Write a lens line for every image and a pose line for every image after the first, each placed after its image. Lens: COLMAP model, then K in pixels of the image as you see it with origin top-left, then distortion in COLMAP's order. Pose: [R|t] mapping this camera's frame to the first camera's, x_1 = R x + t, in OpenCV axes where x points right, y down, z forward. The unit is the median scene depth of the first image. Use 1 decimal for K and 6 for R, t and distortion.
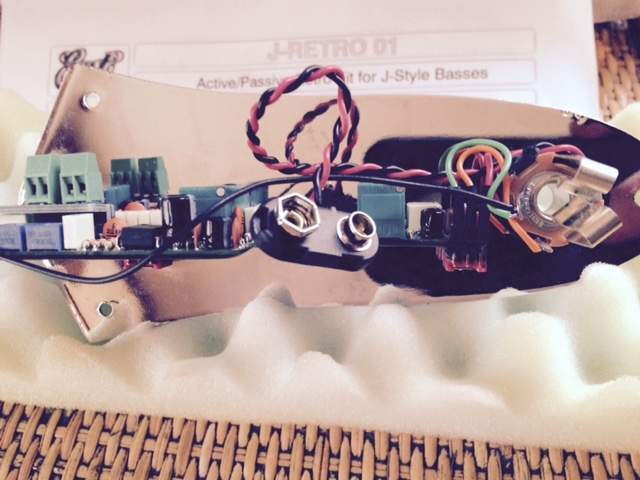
lens RADIAL K [[500.4, 0, 333.1], [0, 500.4, 249.7], [0, 0, 1]] dist [0.039861, -0.074521]
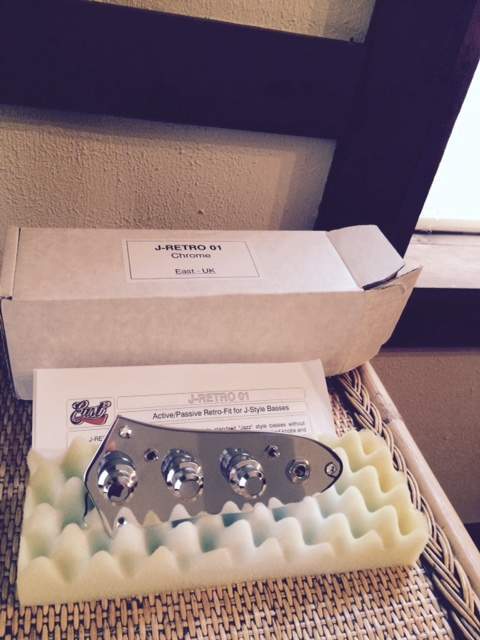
lens RADIAL K [[506.1, 0, 240.1], [0, 506.1, 330.7], [0, 0, 1]] dist [0.127084, -0.180432]
pose [[0.916357, 0.016009, 0.400042, -1.082556], [0.113337, 0.947954, -0.297552, -0.033854], [-0.383986, 0.318003, 0.866850, -1.337043]]
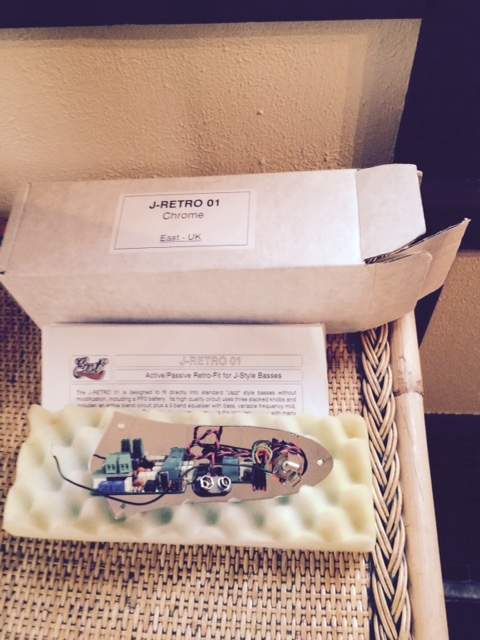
lens RADIAL K [[506.1, 0, 240.1], [0, 506.1, 330.7], [0, 0, 1]] dist [0.127084, -0.180432]
pose [[0.997154, -0.009597, 0.074782, -0.052250], [0.009611, 0.999954, 0.000173, -0.737968], [-0.074780, 0.000546, 0.997200, -1.625159]]
